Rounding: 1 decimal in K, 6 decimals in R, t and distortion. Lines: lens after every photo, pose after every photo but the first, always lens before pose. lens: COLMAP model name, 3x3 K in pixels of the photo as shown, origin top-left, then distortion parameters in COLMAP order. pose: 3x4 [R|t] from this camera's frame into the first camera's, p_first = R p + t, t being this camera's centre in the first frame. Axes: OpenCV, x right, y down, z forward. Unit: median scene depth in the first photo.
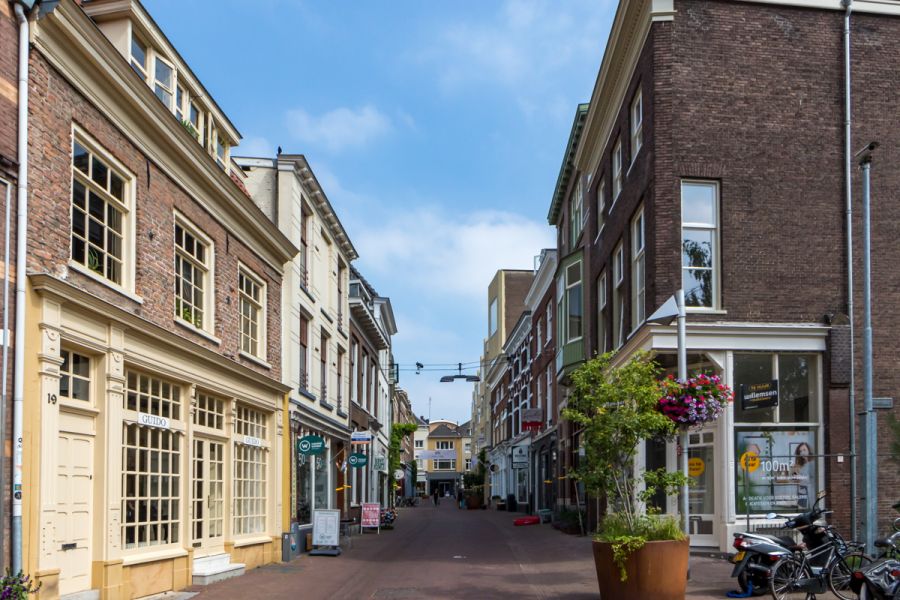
lens RADIAL K [[563.9, 0, 527.0], [0, 563.9, 376.6], [0, 0, 1]] dist [0.002636, -0.001672]
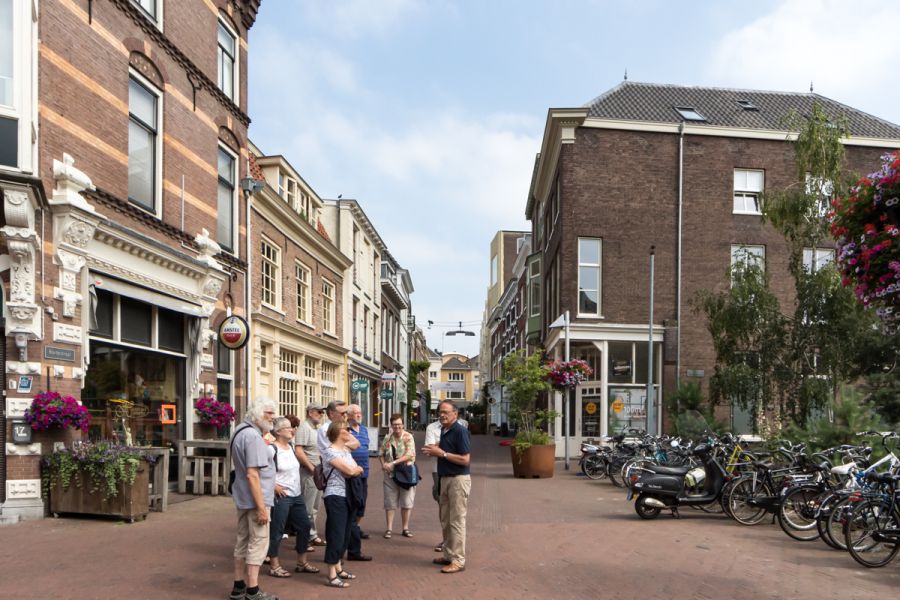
lens RADIAL K [[563.9, 0, 448.6], [0, 563.9, 299.6], [0, 0, 1]] dist [0.002636, -0.001672]
pose [[0.986543, -0.001471, -0.163495, 0.161418], [-0.000157, 0.999951, -0.009942, -0.143560], [0.163501, 0.009833, 0.986494, -0.711265]]
